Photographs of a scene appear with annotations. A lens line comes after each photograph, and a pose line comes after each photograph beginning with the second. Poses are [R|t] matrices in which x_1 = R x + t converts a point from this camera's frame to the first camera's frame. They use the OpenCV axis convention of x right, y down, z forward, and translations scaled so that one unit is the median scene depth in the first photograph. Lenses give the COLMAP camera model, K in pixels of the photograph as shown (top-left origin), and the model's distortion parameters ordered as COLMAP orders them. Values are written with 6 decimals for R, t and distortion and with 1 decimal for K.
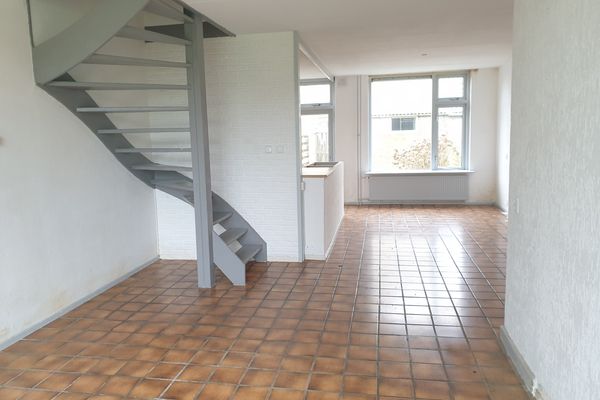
lens RADIAL K [[484.3, 0, 298.5], [0, 484.3, 199.7], [0, 0, 1]] dist [0.053148, -0.012664]
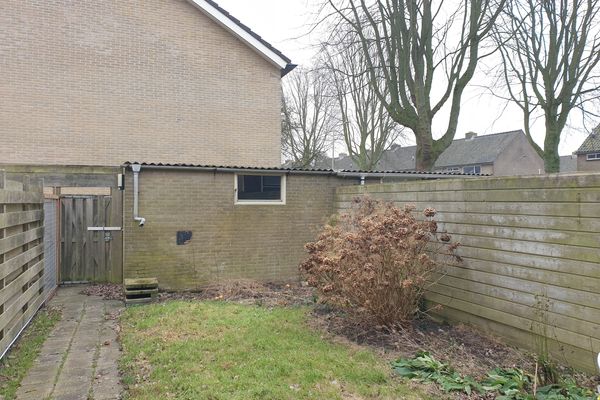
lens RADIAL K [[484.3, 0, 302.7], [0, 484.3, 201.0], [0, 0, 1]] dist [0.053148, -0.012664]
pose [[0.857379, 0.030085, 0.513805, -0.005118], [0.038155, 0.991828, -0.121744, -0.083665], [-0.513269, 0.123985, 0.849225, 0.593945]]
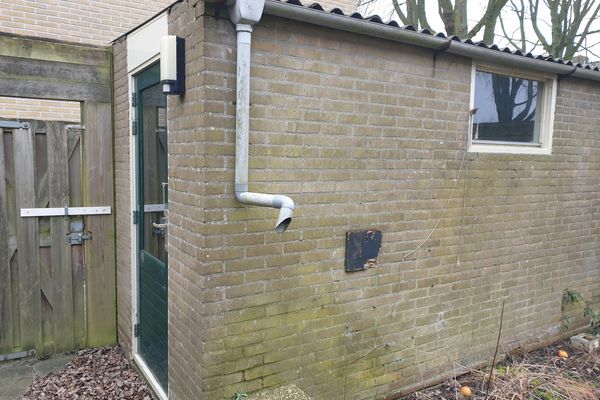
lens RADIAL K [[484.3, 0, 297.8], [0, 484.3, 199.6], [0, 0, 1]] dist [0.053148, -0.012664]
pose [[0.747174, -0.018101, 0.664382, 0.022758], [0.043937, 0.998788, -0.022201, -0.126009], [-0.663175, 0.045779, 0.747063, 0.972965]]
